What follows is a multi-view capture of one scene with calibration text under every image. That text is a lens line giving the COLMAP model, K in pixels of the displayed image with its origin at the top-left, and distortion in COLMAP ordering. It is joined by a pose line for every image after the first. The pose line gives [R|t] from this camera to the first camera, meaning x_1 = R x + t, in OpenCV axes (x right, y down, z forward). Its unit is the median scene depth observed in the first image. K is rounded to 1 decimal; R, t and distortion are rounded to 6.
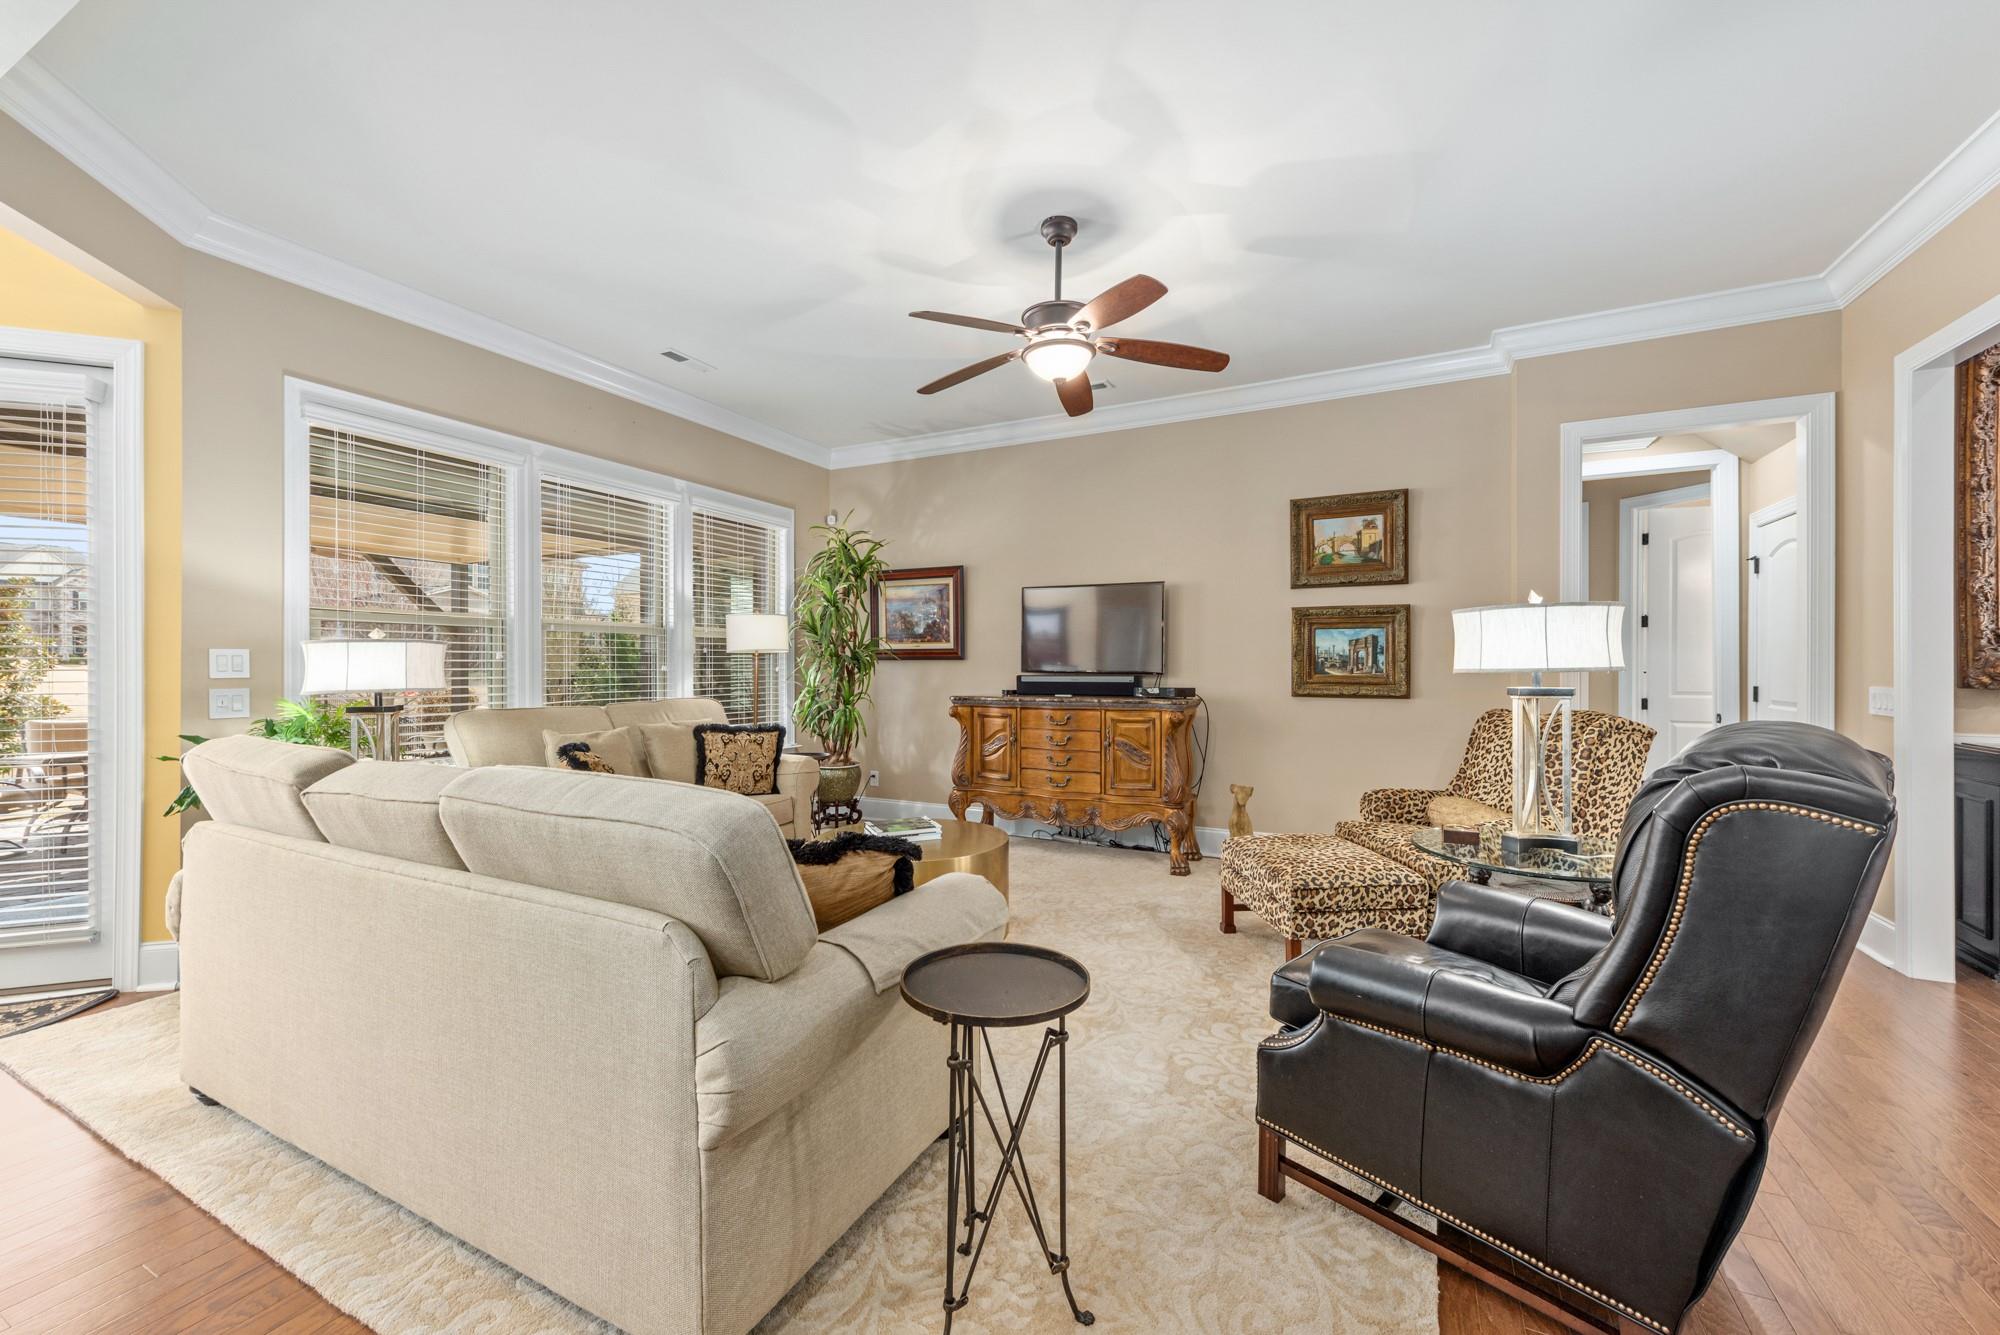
lens RADIAL K [[787.6, 0, 997.6], [0, 787.6, 662.9], [0, 0, 1]] dist [0.012351, -0.000700]
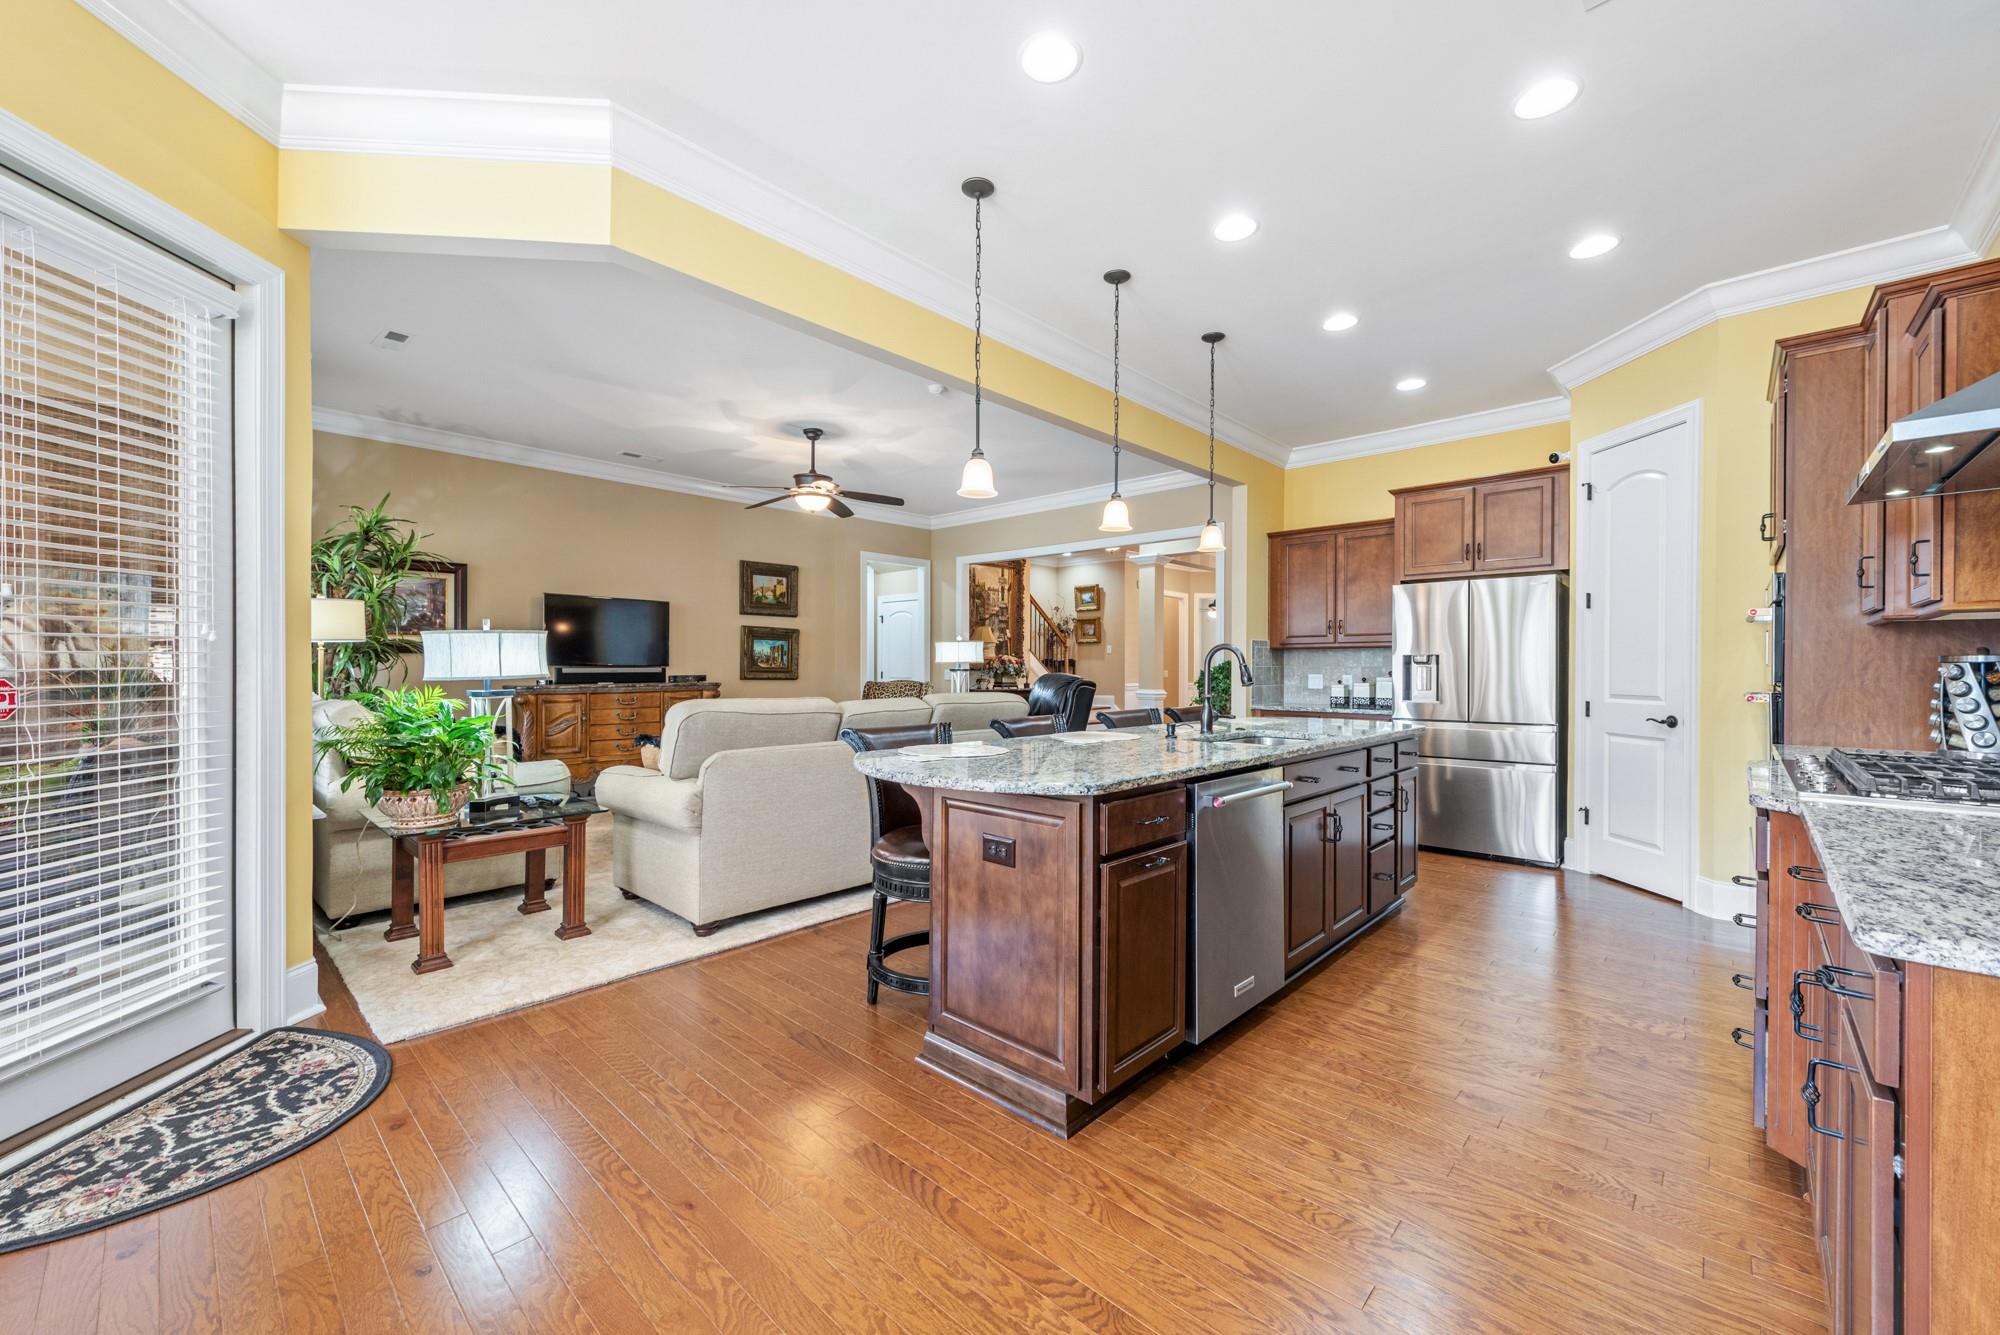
lens RADIAL K [[787.6, 0, 1008.4], [0, 787.6, 665.4], [0, 0, 1]] dist [0.012351, -0.000700]
pose [[0.281027, 0.002389, 0.959697, -1.091463], [-0.006276, 0.999980, -0.000651, 0.009970], [-0.959679, -0.005841, 0.281036, 0.006972]]
